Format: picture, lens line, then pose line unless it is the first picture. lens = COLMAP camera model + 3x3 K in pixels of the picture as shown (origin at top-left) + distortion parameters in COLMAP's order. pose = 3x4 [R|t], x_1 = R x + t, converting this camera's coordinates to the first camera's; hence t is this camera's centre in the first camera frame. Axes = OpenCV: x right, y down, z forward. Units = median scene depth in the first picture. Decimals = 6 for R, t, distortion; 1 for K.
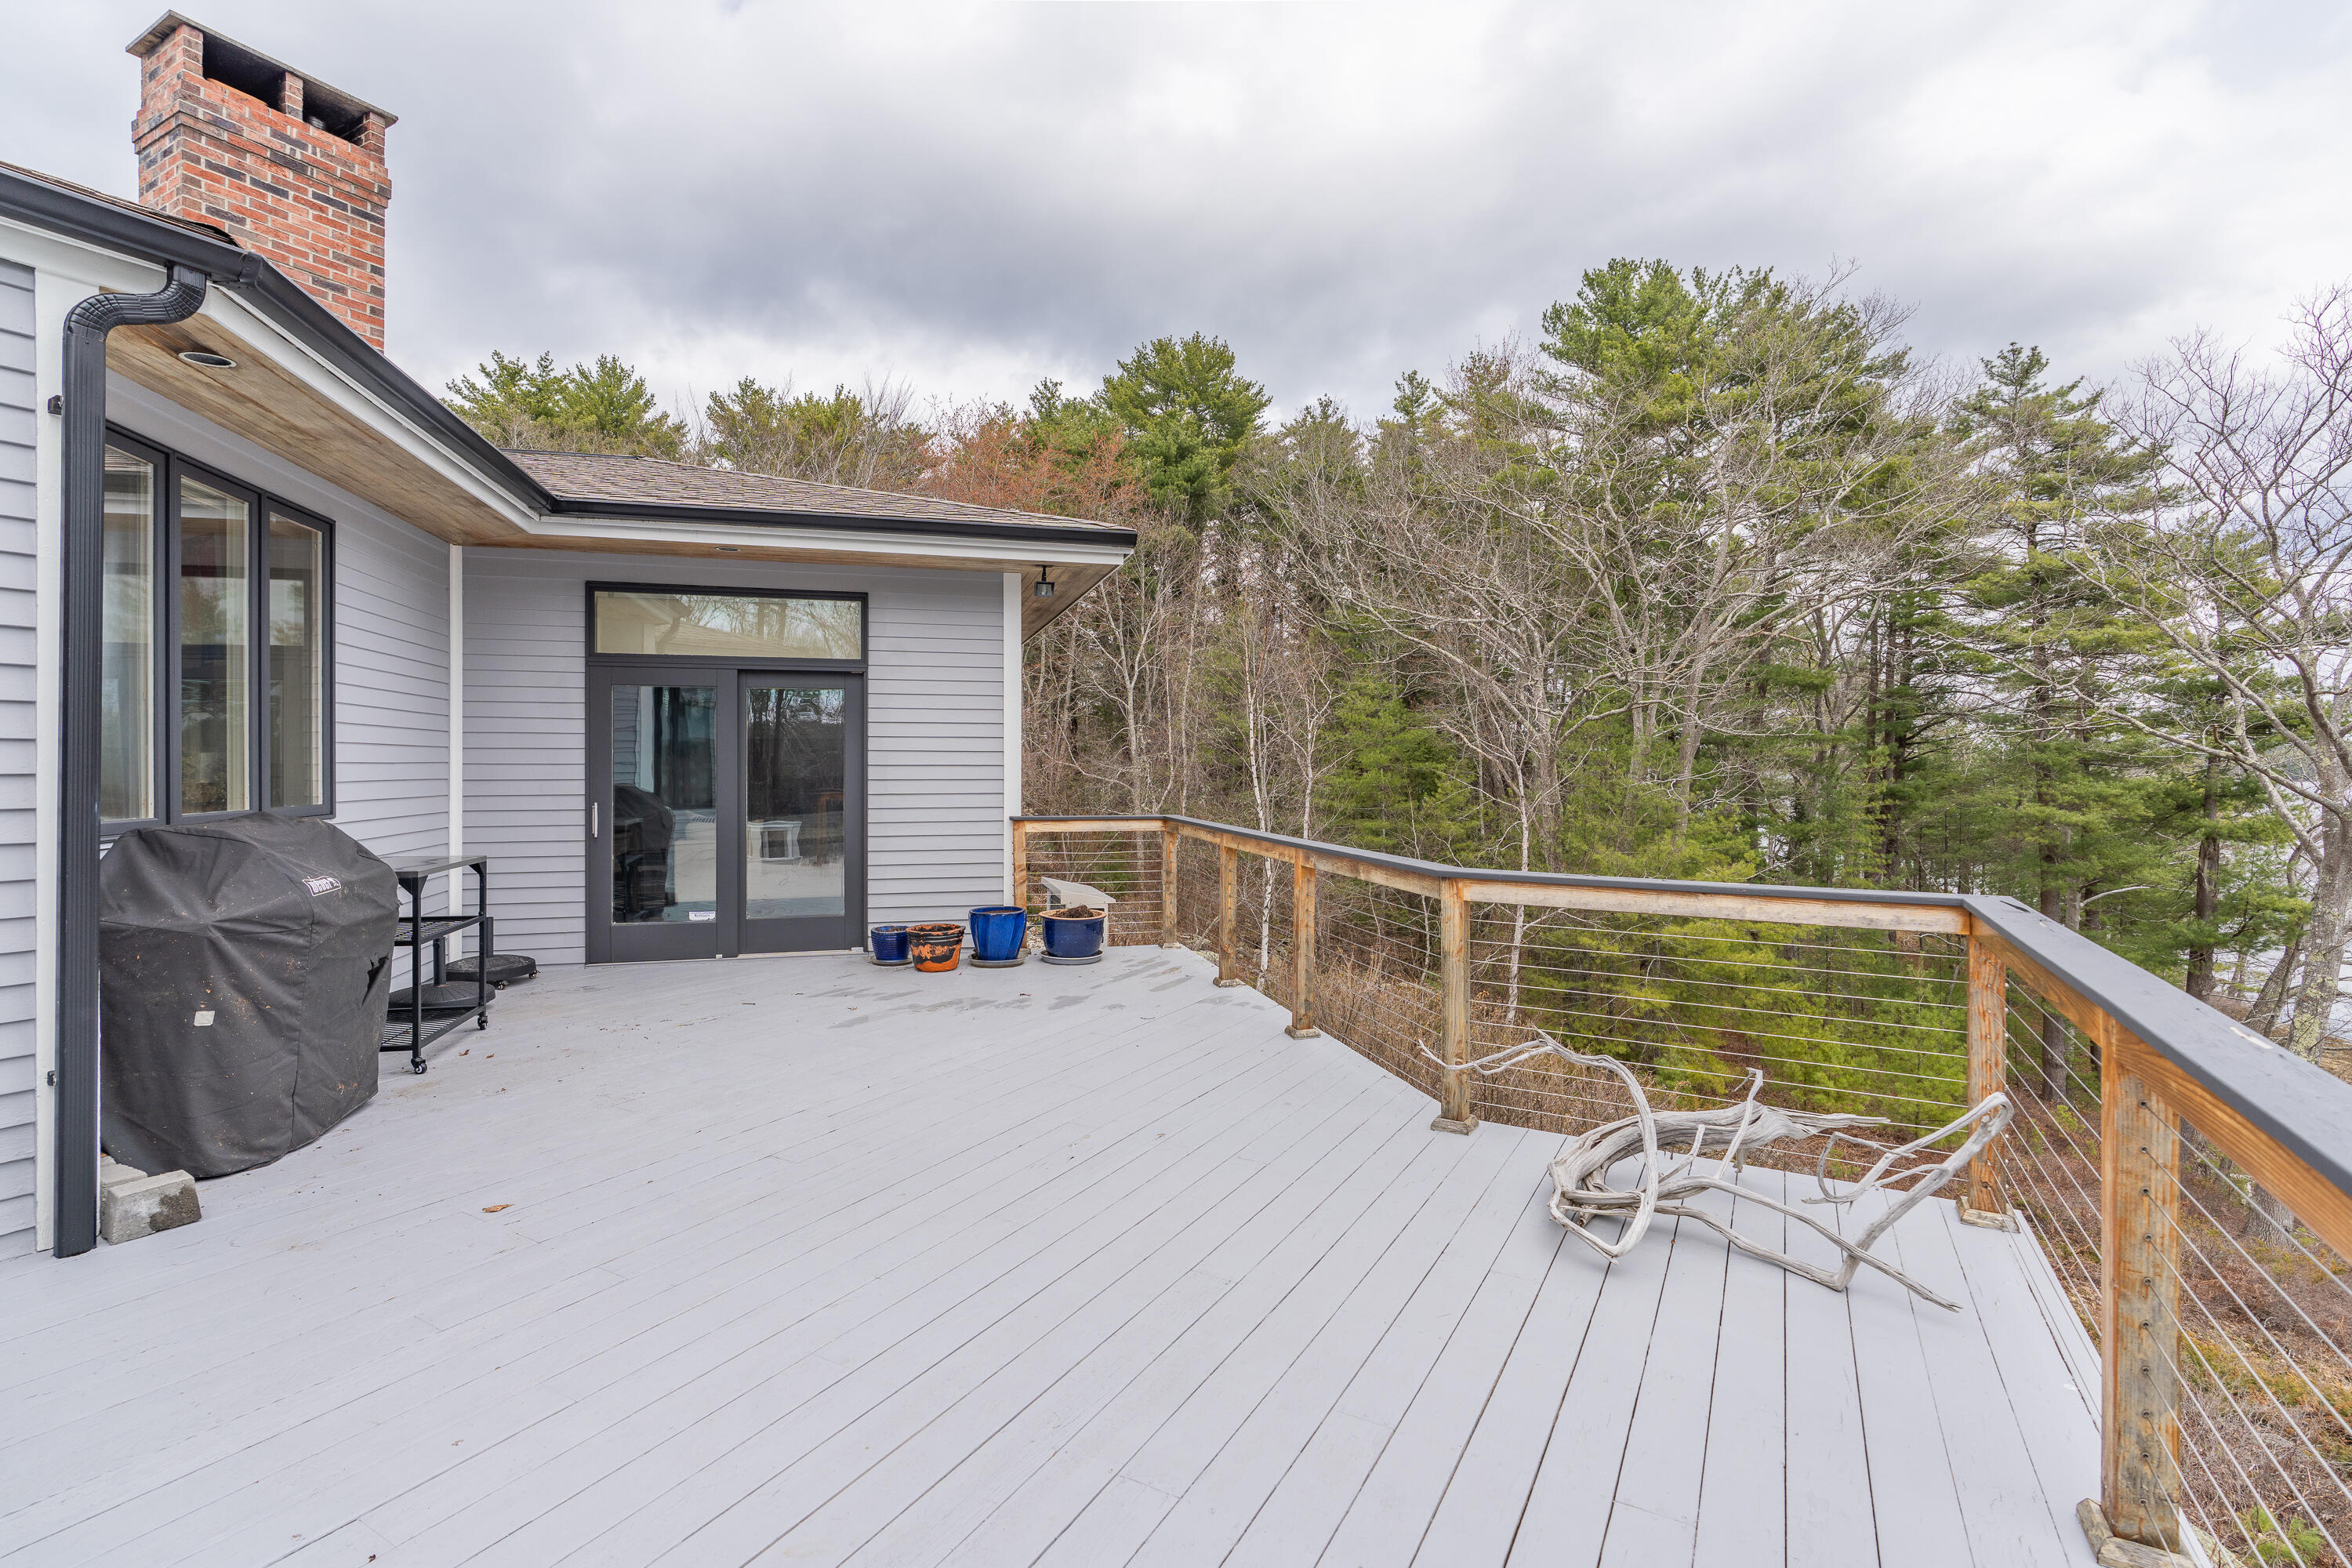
lens RADIAL K [[1070.9, 0, 1170.9], [0, 1070.9, 756.1], [0, 0, 1]] dist [-0.003190, 0.000299]
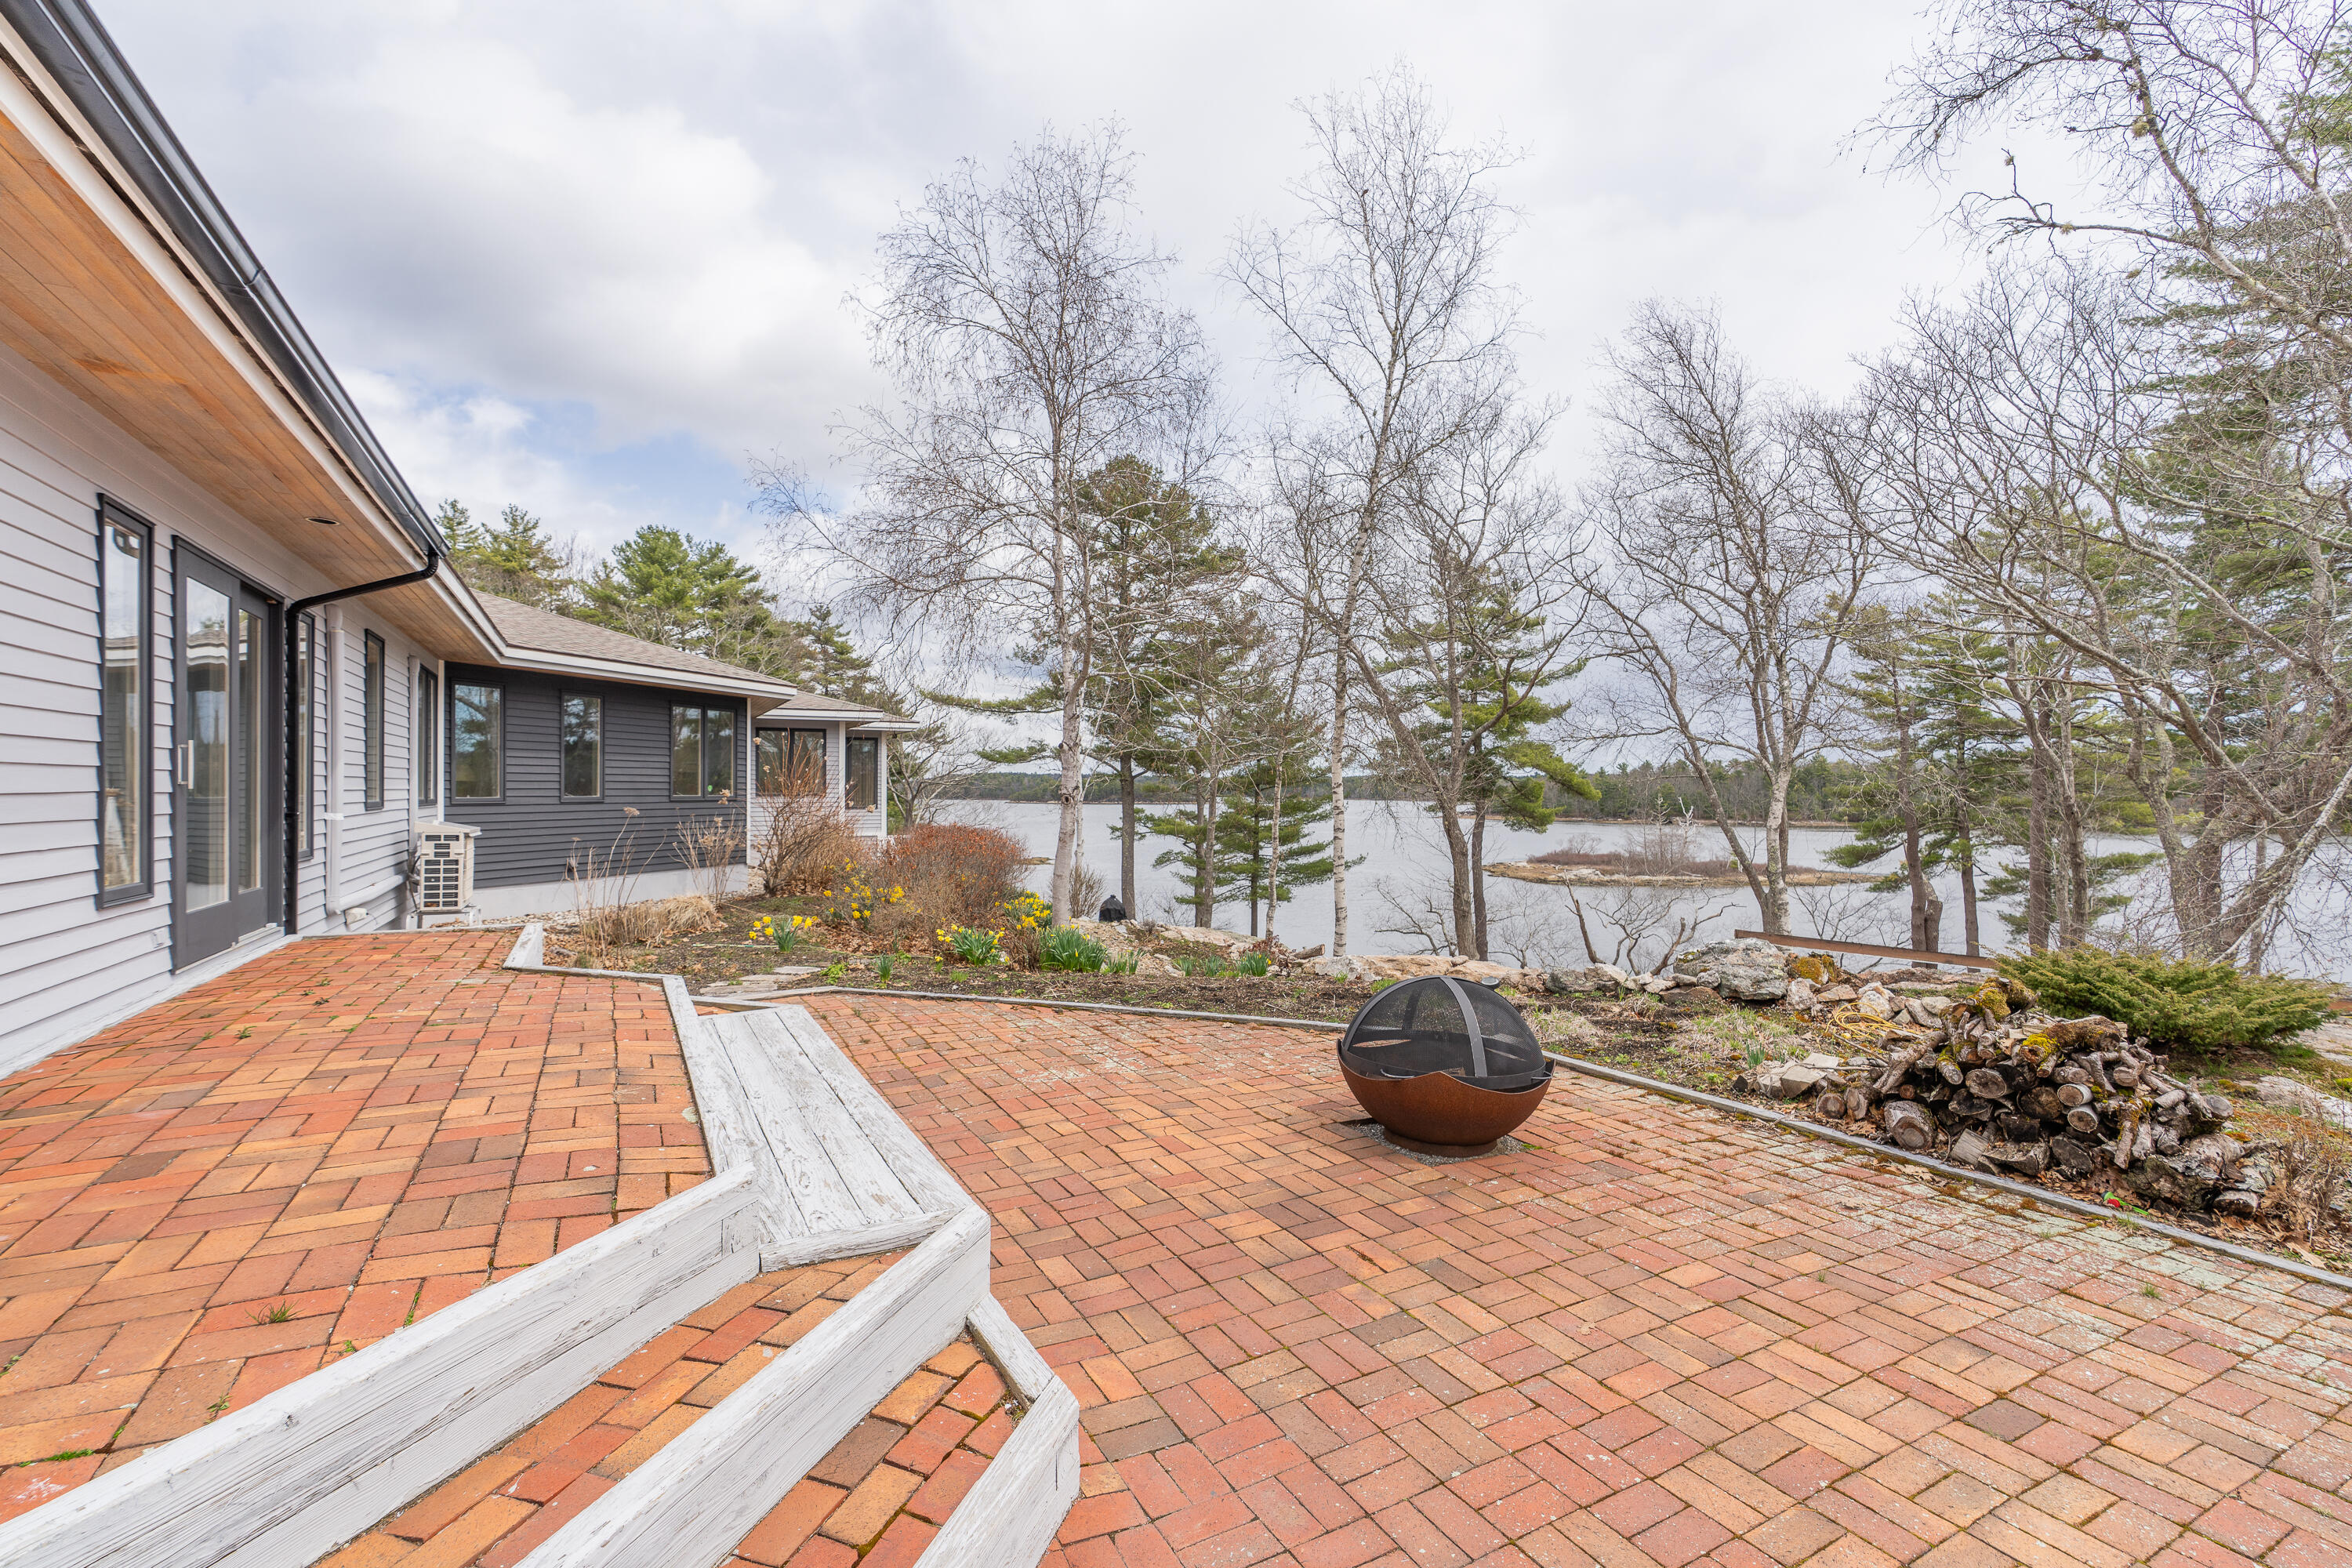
lens RADIAL K [[1041.6, 0, 1171.4], [0, 1041.6, 779.6], [0, 0, 1]] dist [-0.005448, 0.000974]
pose [[0.531380, 0.004278, 0.847123, -0.646012], [-0.010810, 0.999940, 0.001732, -0.020454], [-0.847065, -0.010078, 0.531394, -0.762174]]
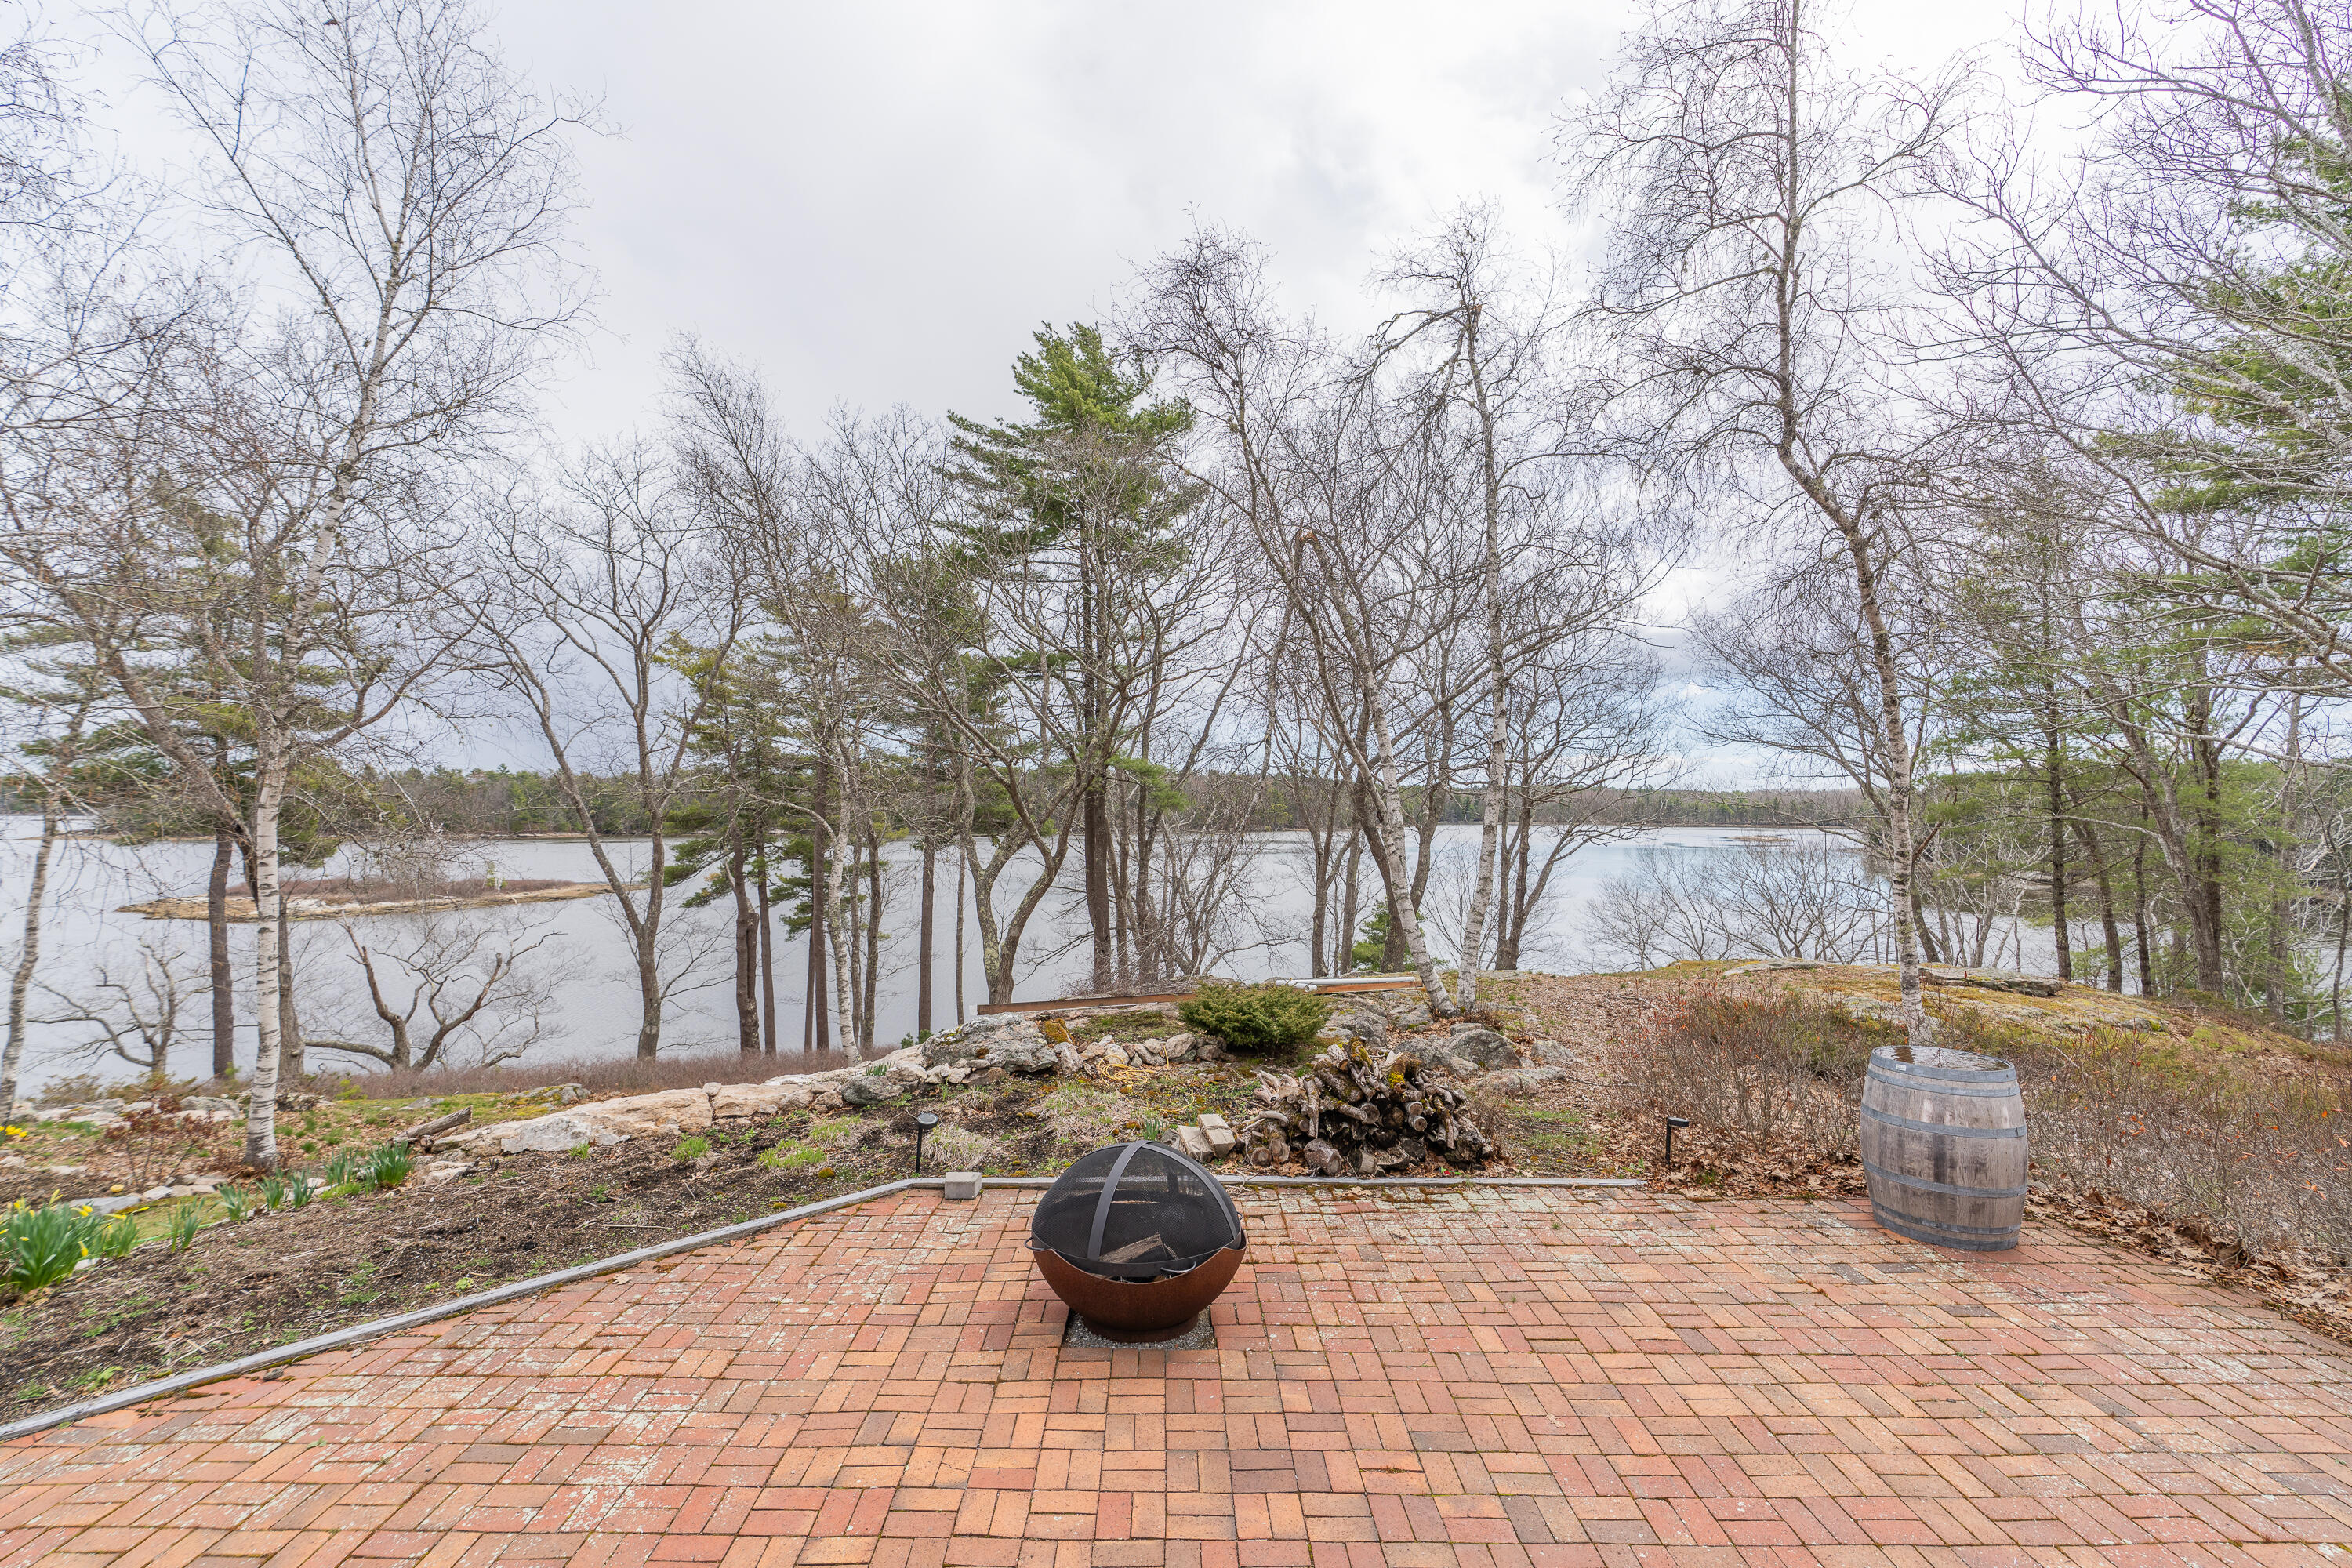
lens RADIAL K [[1049.4, 0, 1167.5], [0, 1049.4, 792.3], [0, 0, 1]] dist [-0.006157, 0.000451]
pose [[-0.500647, 0.002800, 0.865647, -0.629278], [-0.018398, 0.999734, -0.013874, -0.035348], [-0.865456, -0.022872, -0.500462, -0.668039]]
